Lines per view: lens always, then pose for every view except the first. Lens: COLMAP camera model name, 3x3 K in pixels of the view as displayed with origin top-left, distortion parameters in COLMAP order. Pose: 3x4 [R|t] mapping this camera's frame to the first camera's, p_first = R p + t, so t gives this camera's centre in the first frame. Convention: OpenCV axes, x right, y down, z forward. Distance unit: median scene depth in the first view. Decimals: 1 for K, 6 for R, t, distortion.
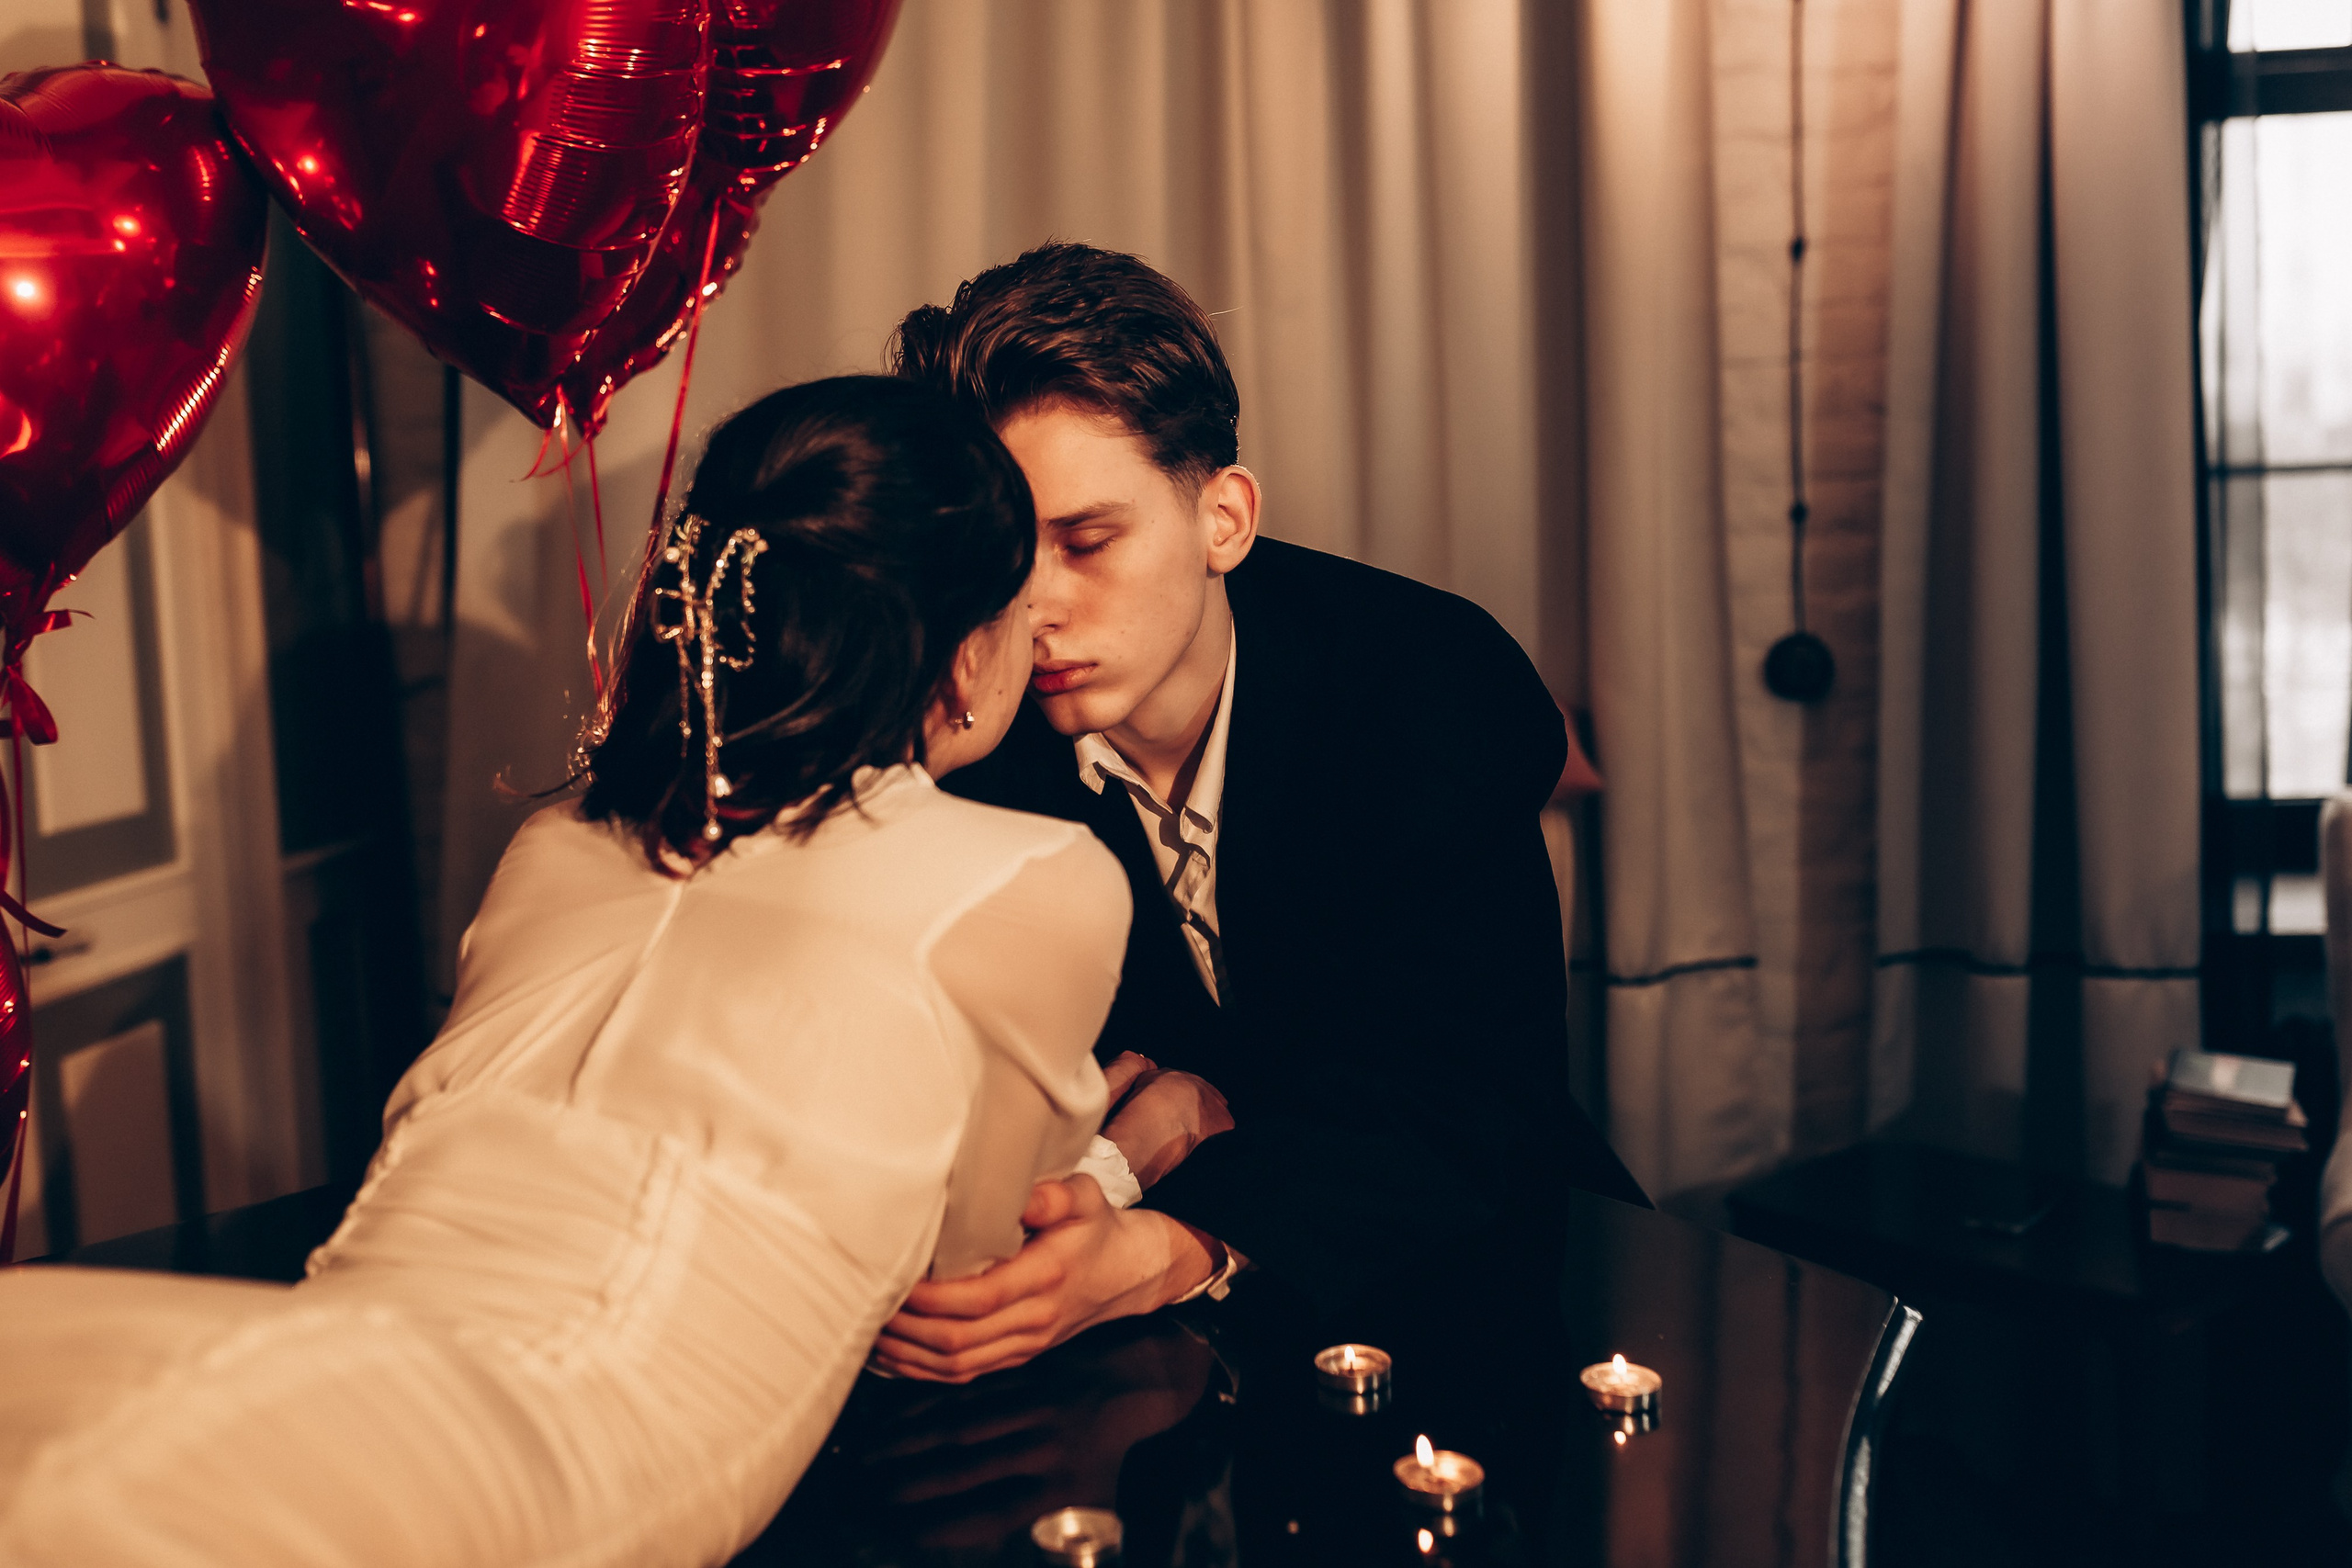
lens RADIAL K [[2342.6, 0, 1234.7], [0, 2342.6, 788.2], [0, 0, 1]] dist [-0.123601, 0.185437]
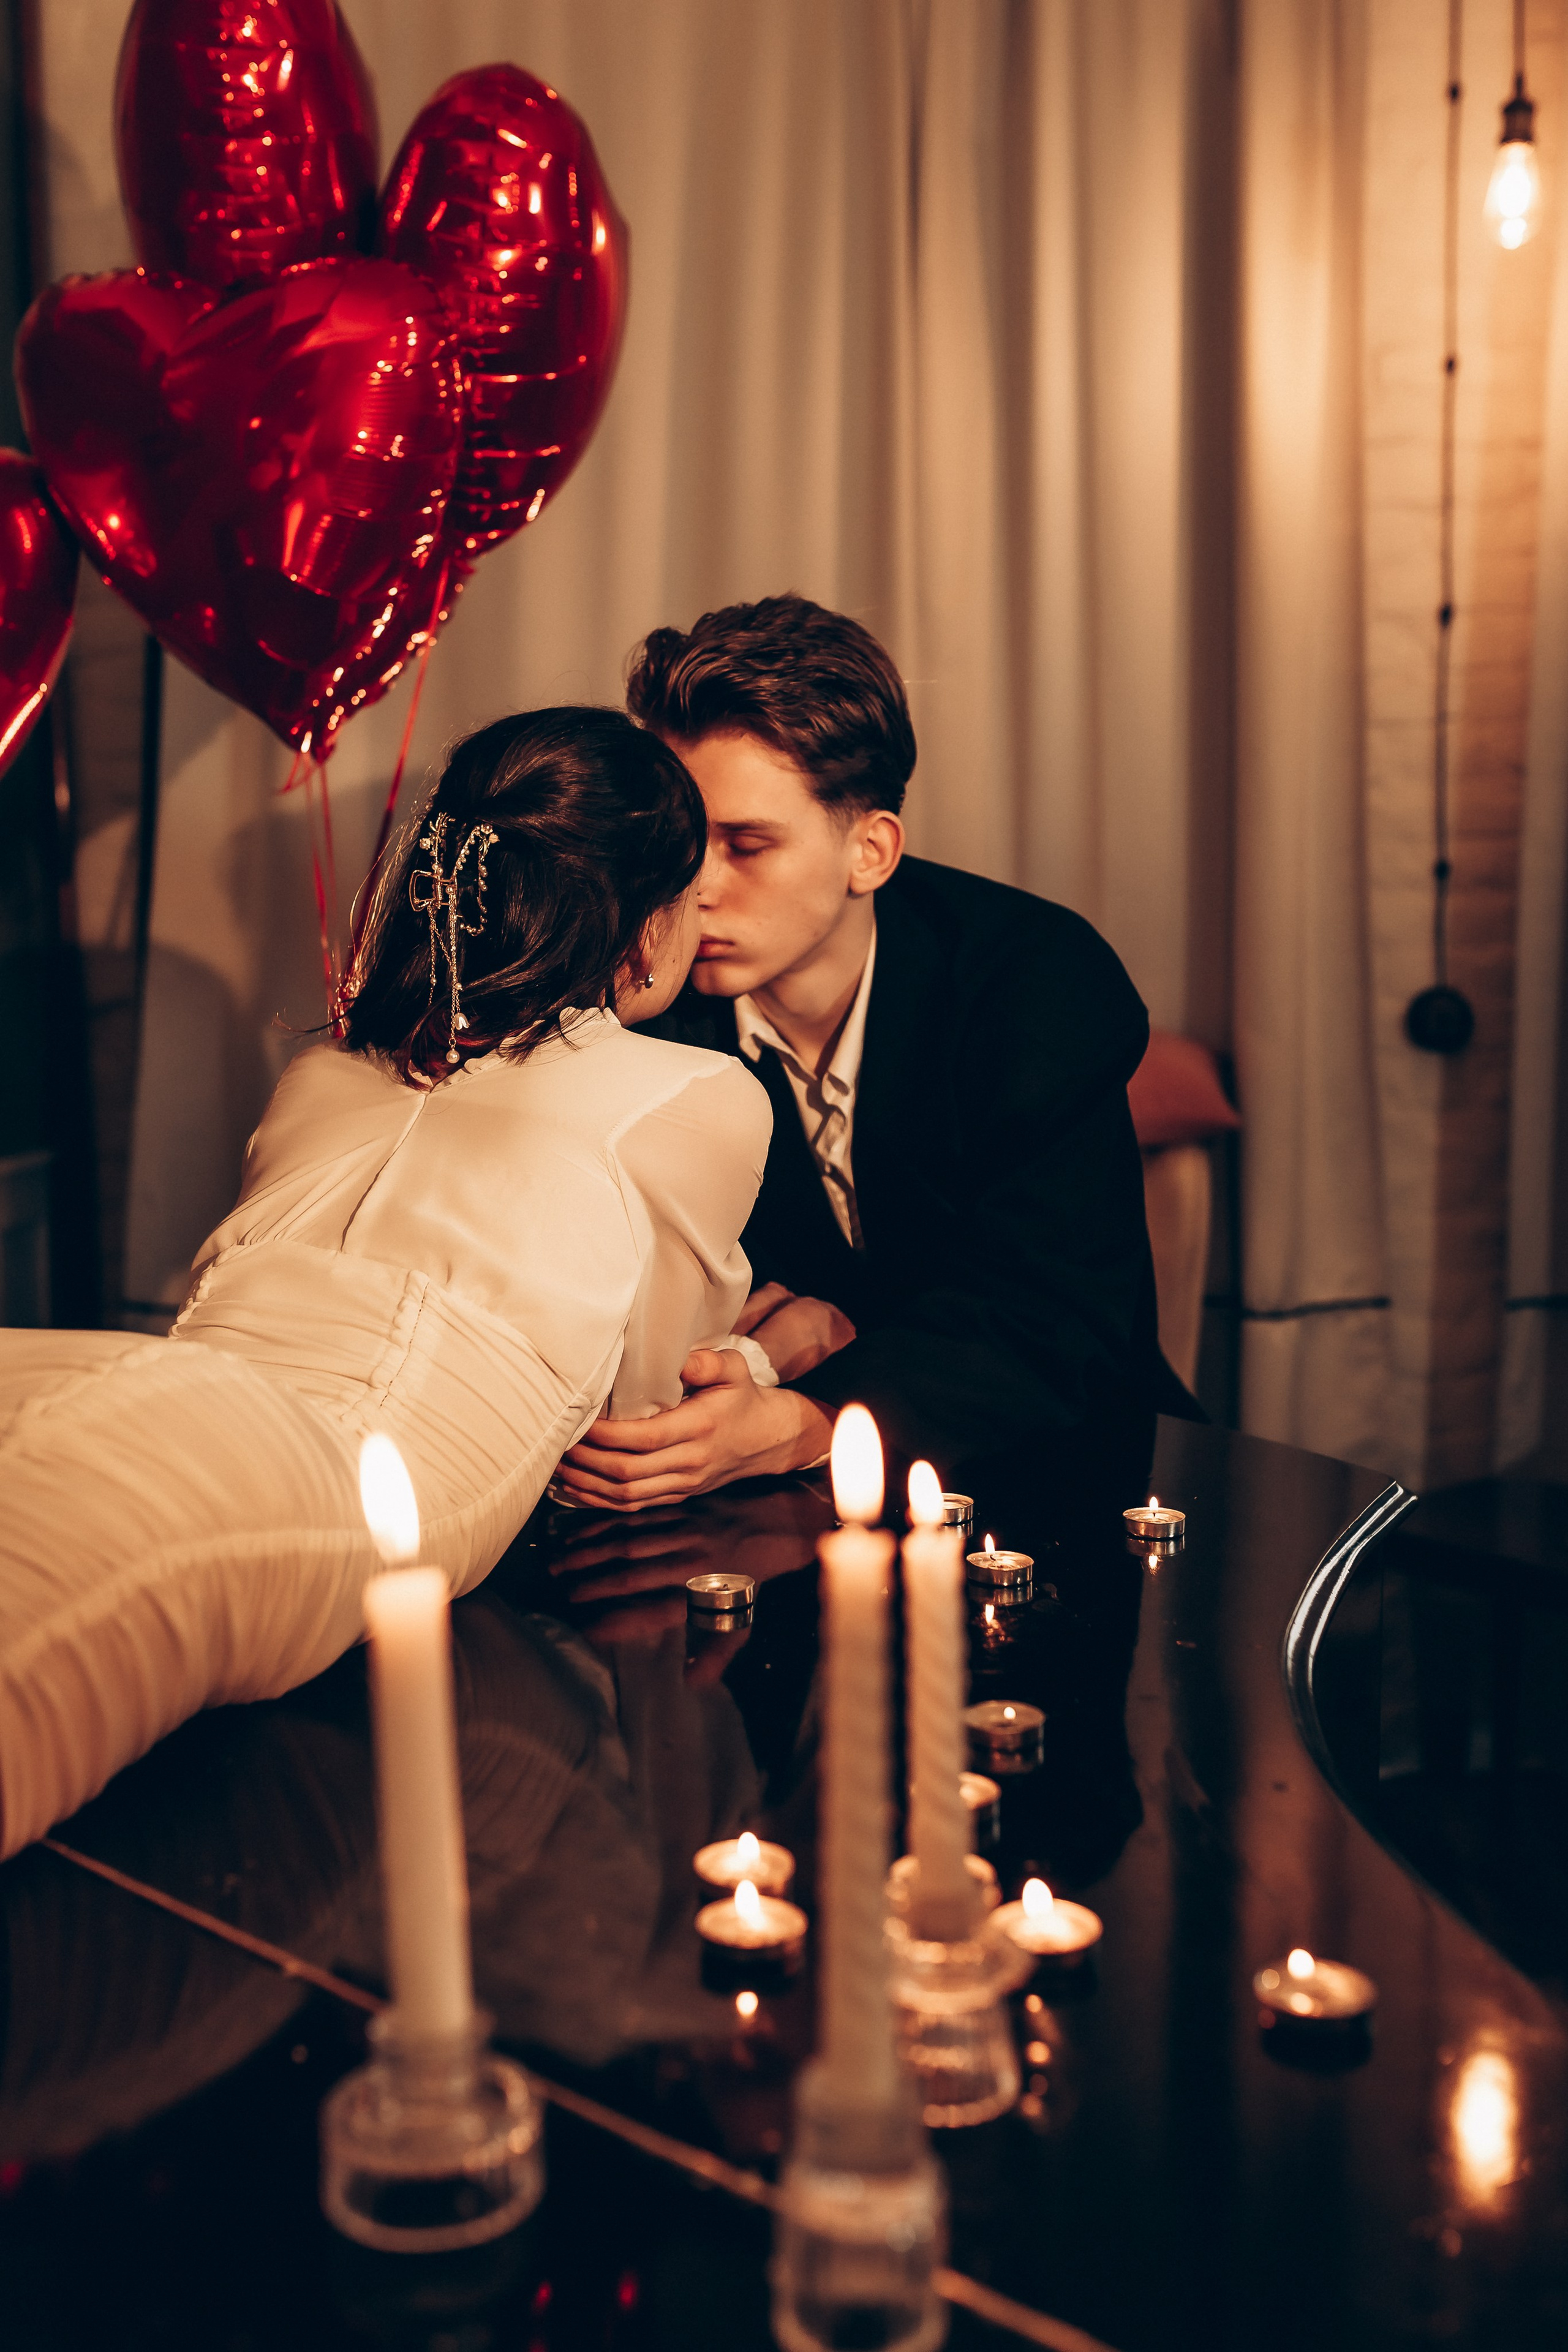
lens RADIAL K [[2436.9, 0, 784.0], [0, 2436.9, 1176.0], [0, 0, 1]] dist [-0.064383, 0.004531]
pose [[0.998251, 0.030438, -0.050673, 0.021060], [-0.030179, 0.999527, 0.005862, 0.052589], [0.050827, -0.004323, 0.998698, -0.243309]]
